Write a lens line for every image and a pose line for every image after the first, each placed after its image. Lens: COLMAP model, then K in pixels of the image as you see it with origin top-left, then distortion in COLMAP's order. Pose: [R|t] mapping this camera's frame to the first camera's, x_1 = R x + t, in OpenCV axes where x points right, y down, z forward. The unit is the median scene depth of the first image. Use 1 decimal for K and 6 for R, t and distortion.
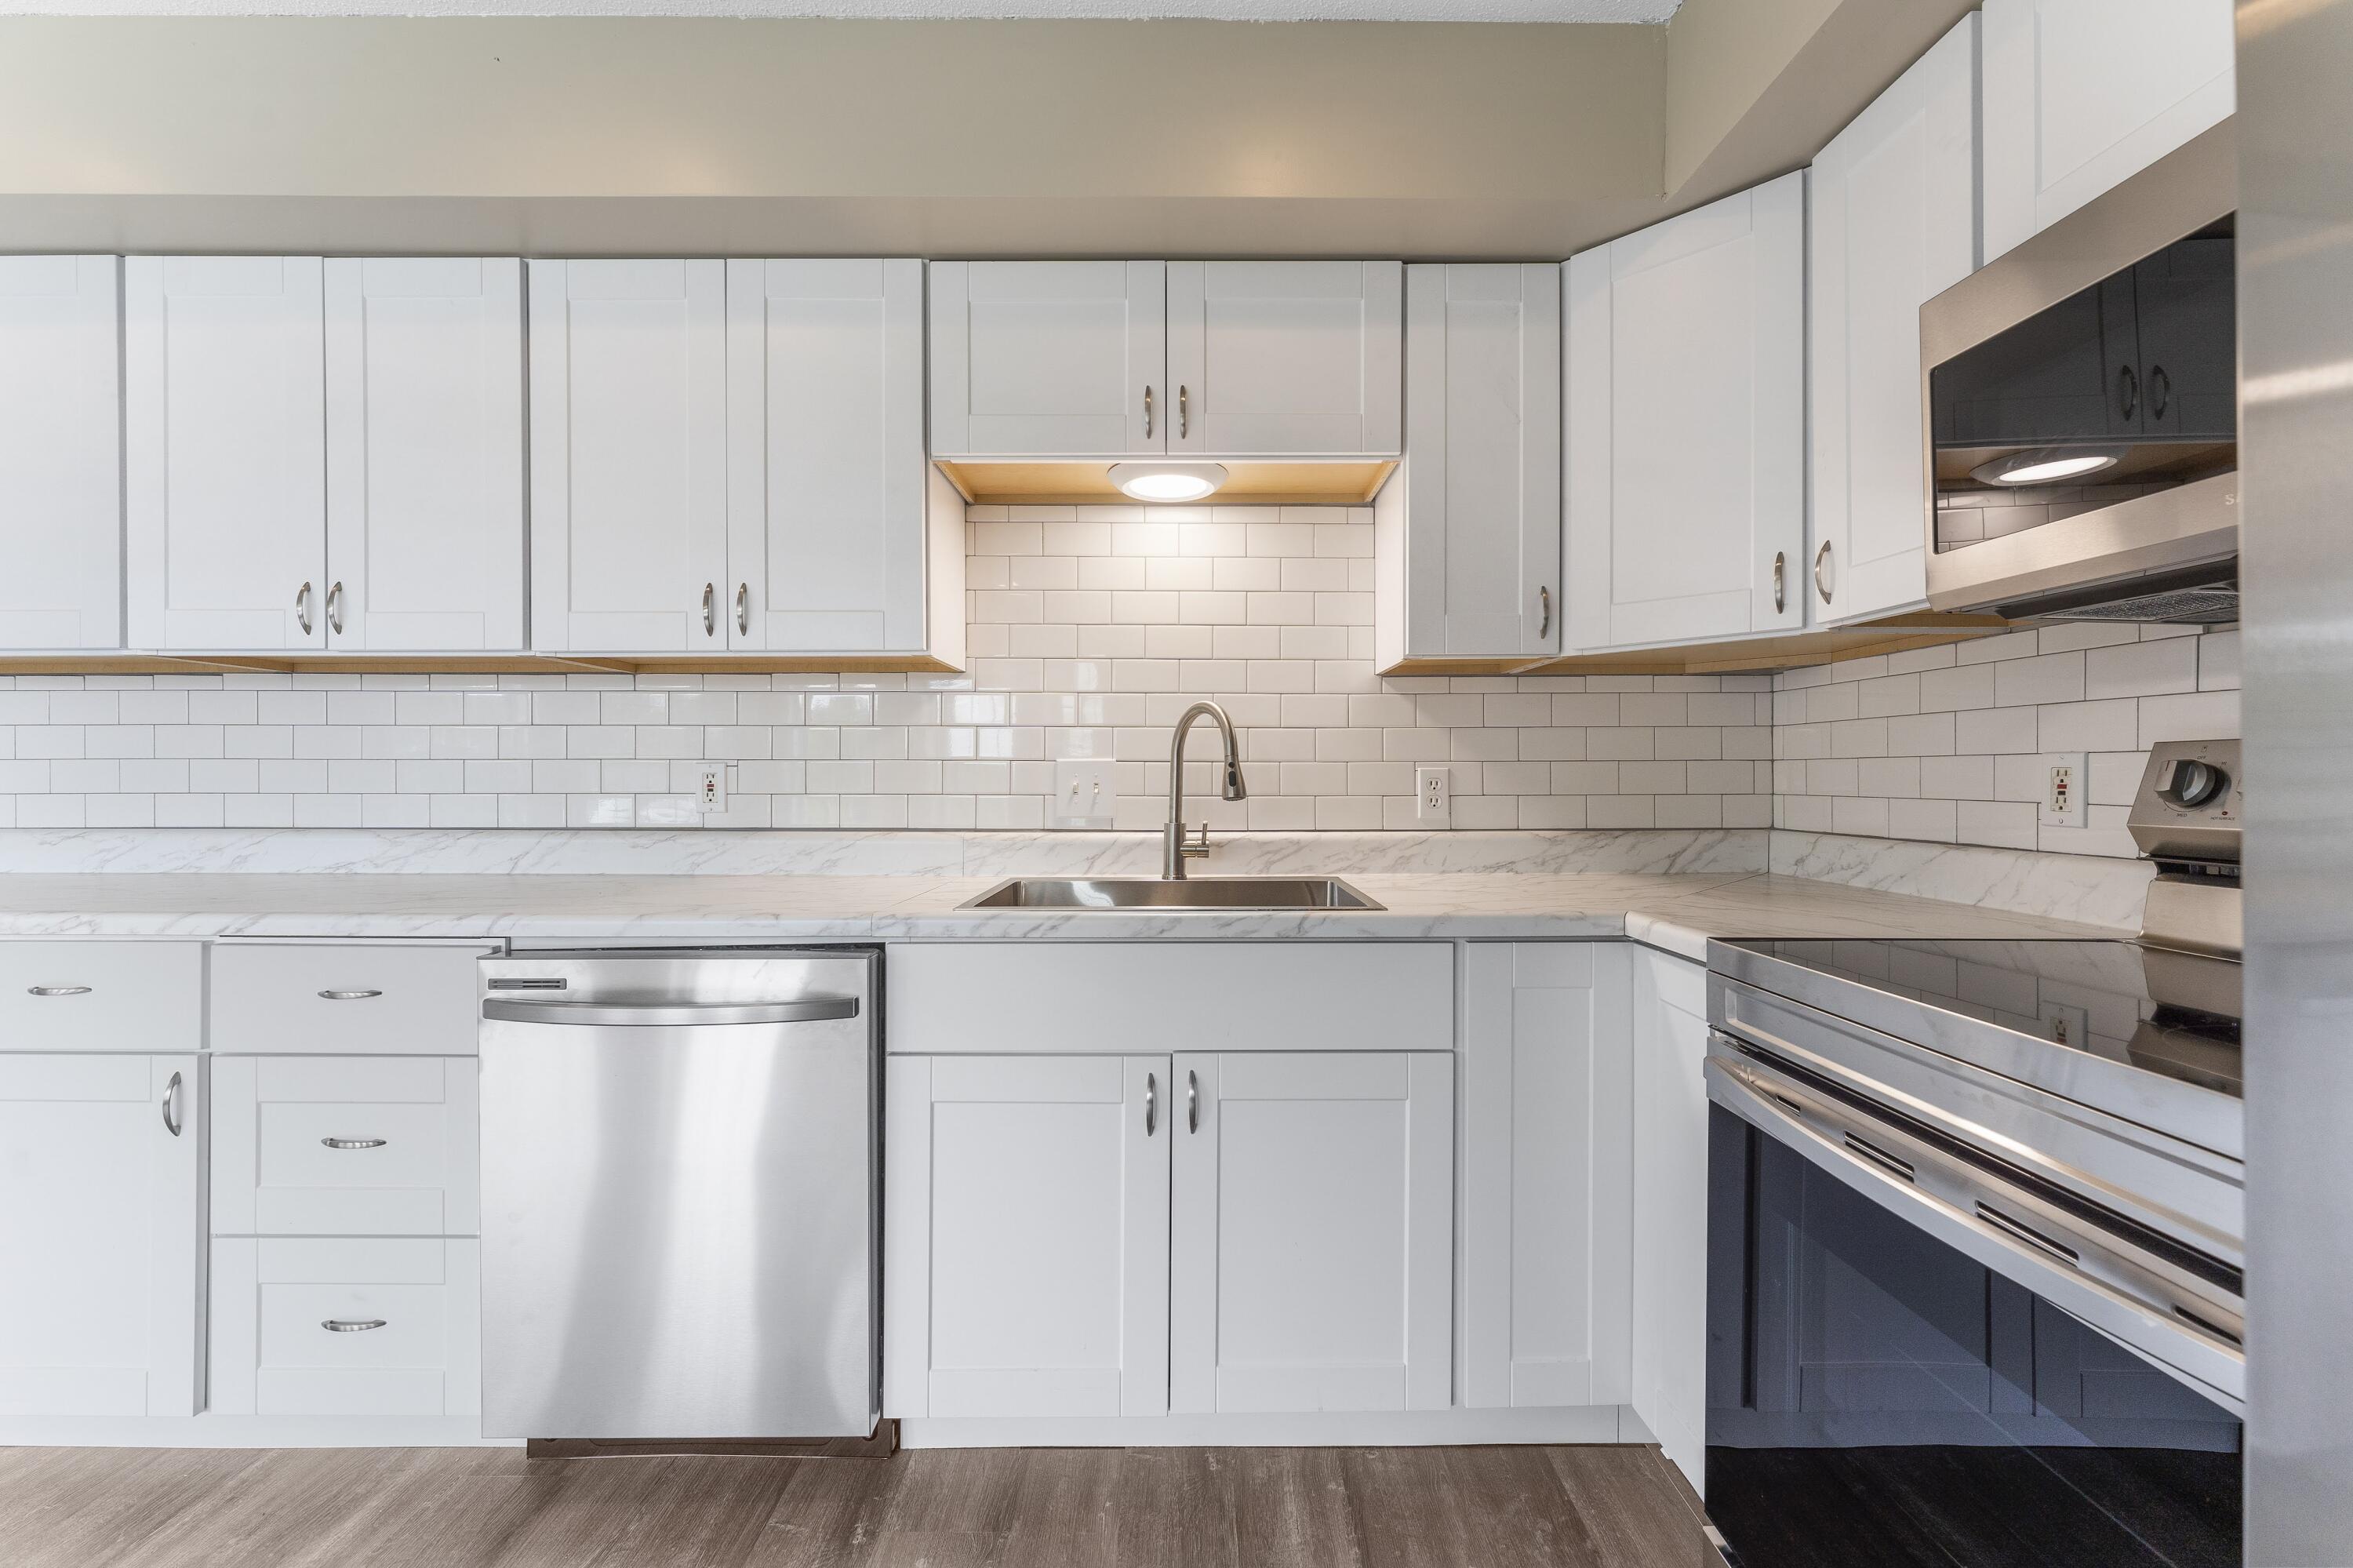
lens RADIAL K [[940.7, 0, 1190.6], [0, 940.7, 779.0], [0, 0, 1]] dist [-0.000858, -0.000141]
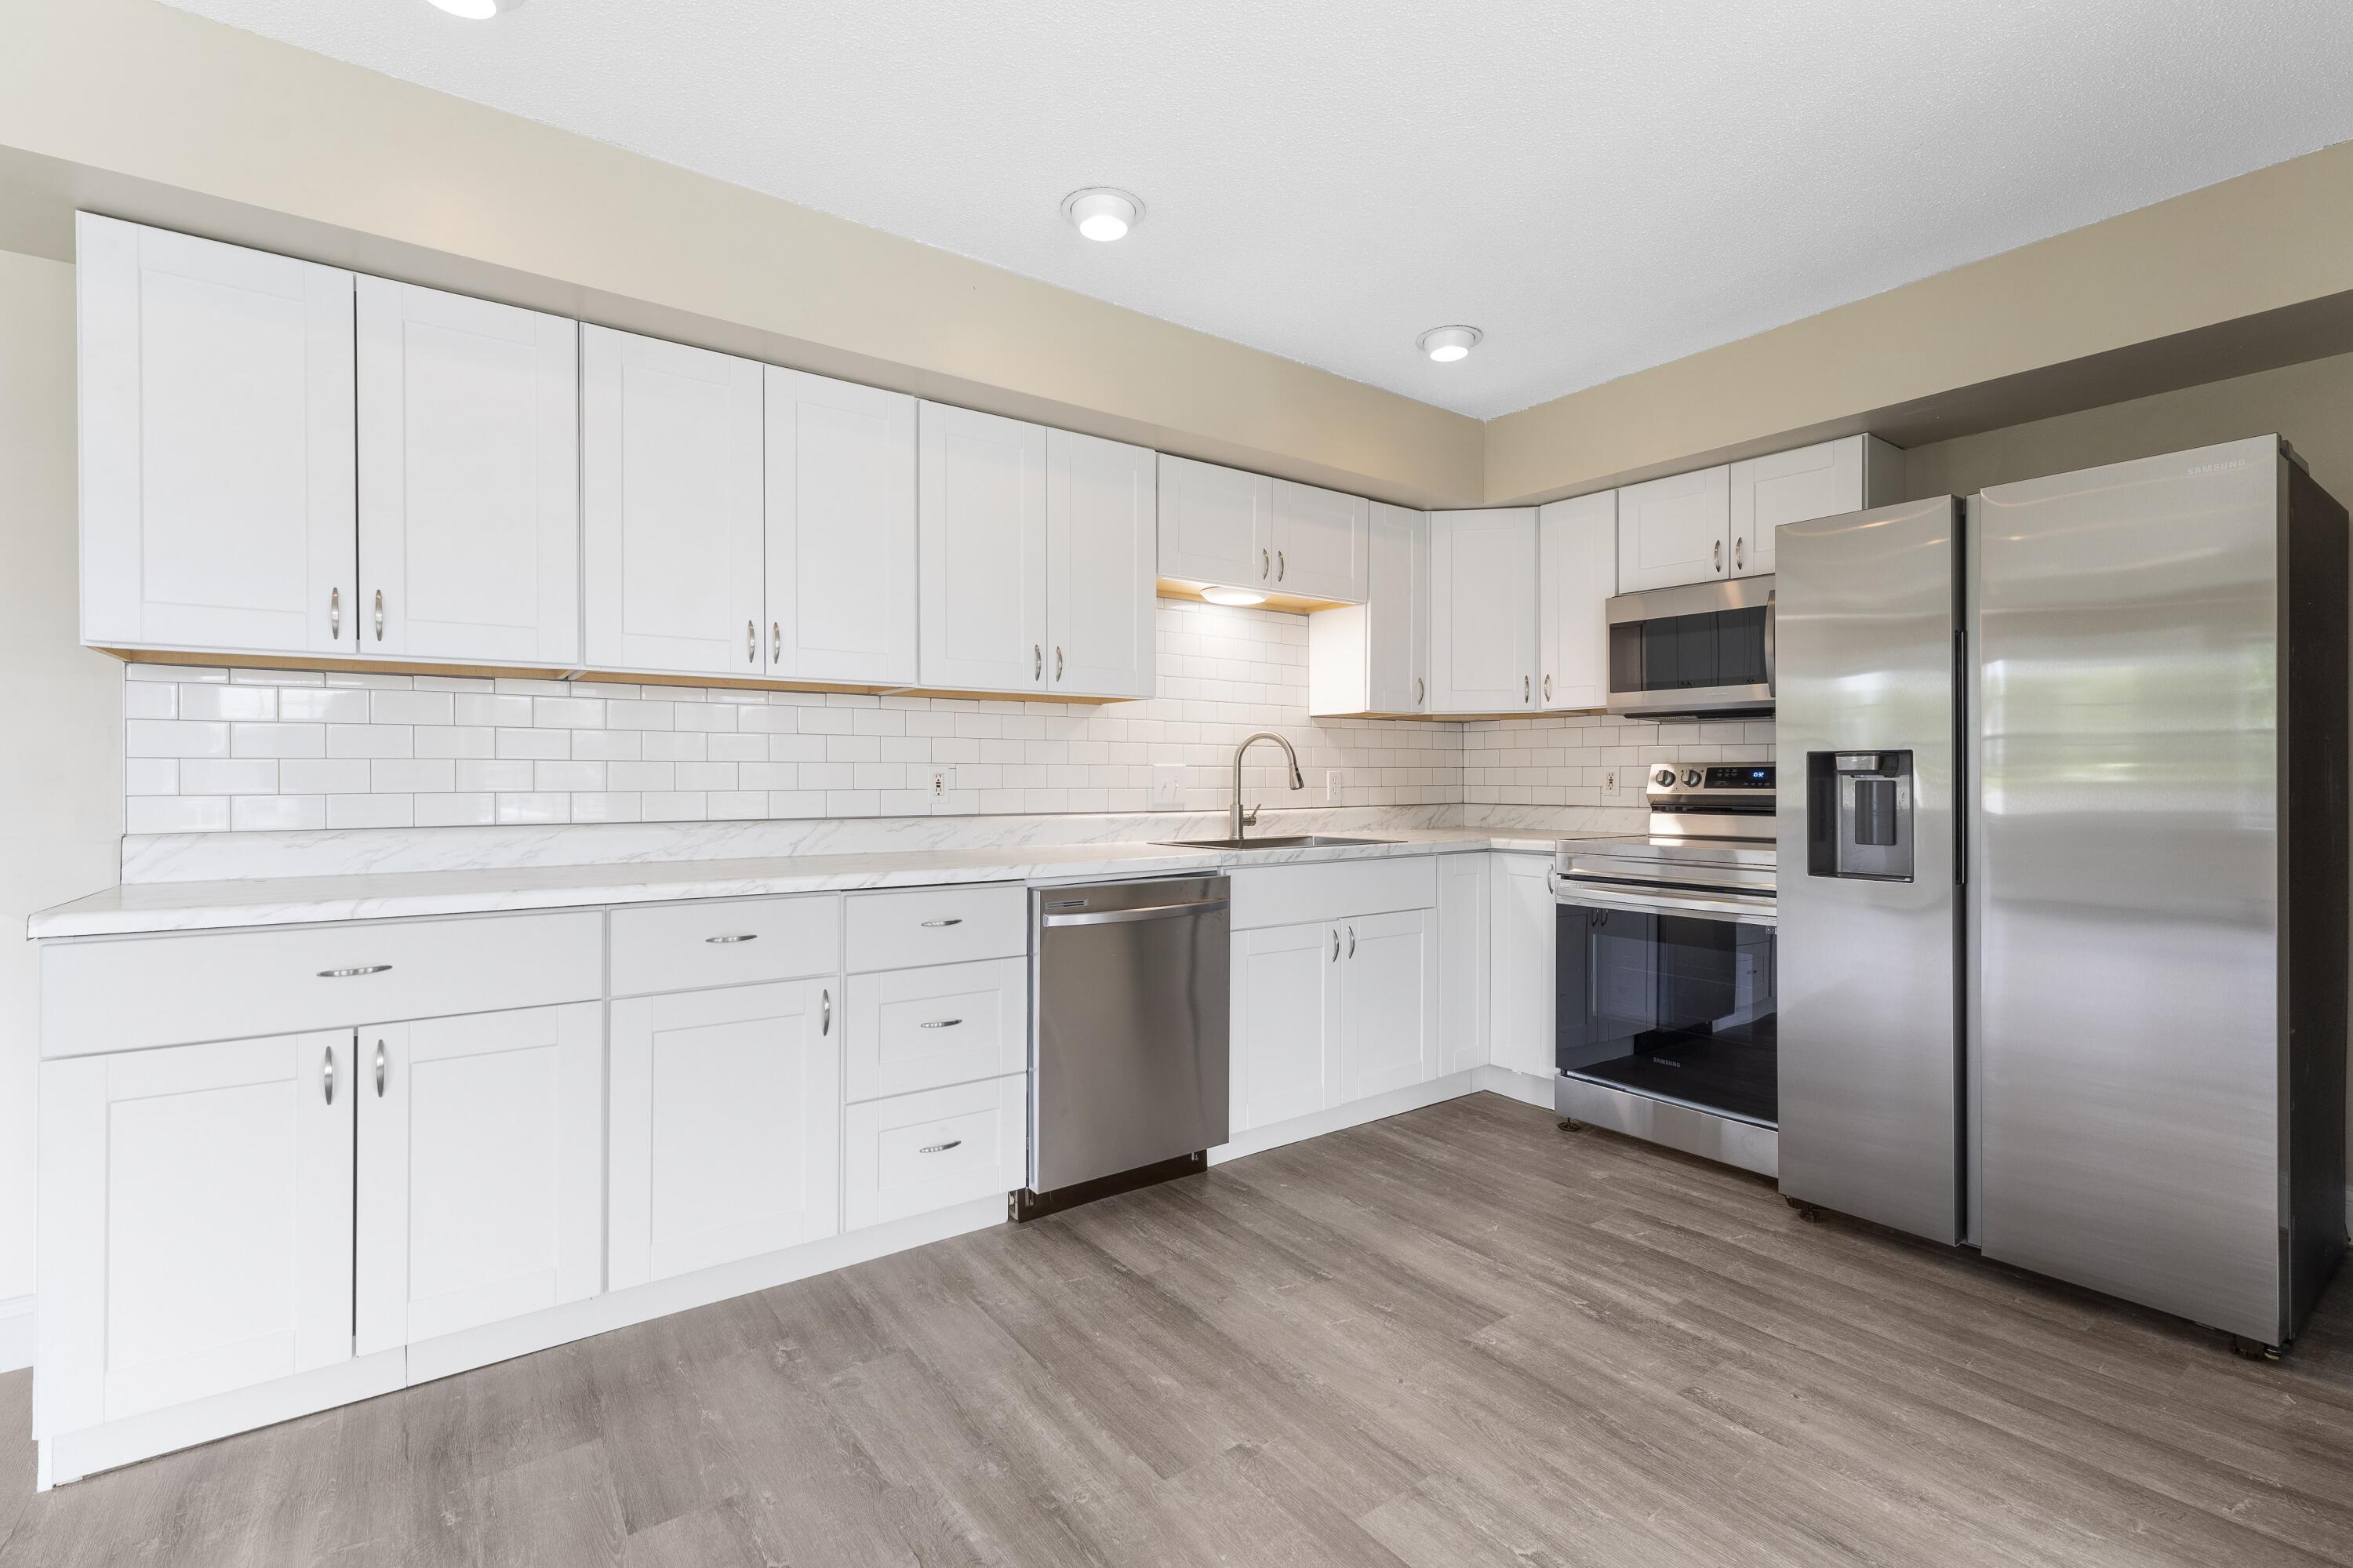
lens RADIAL K [[1043.7, 0, 1189.9], [0, 1043.7, 778.7], [0, 0, 1]] dist [0.000870, -0.000399]
pose [[0.807276, -0.001775, 0.590172, -1.175291], [0.001697, 0.999998, 0.000687, 0.000741], [-0.590172, 0.000447, 0.807278, -0.422188]]
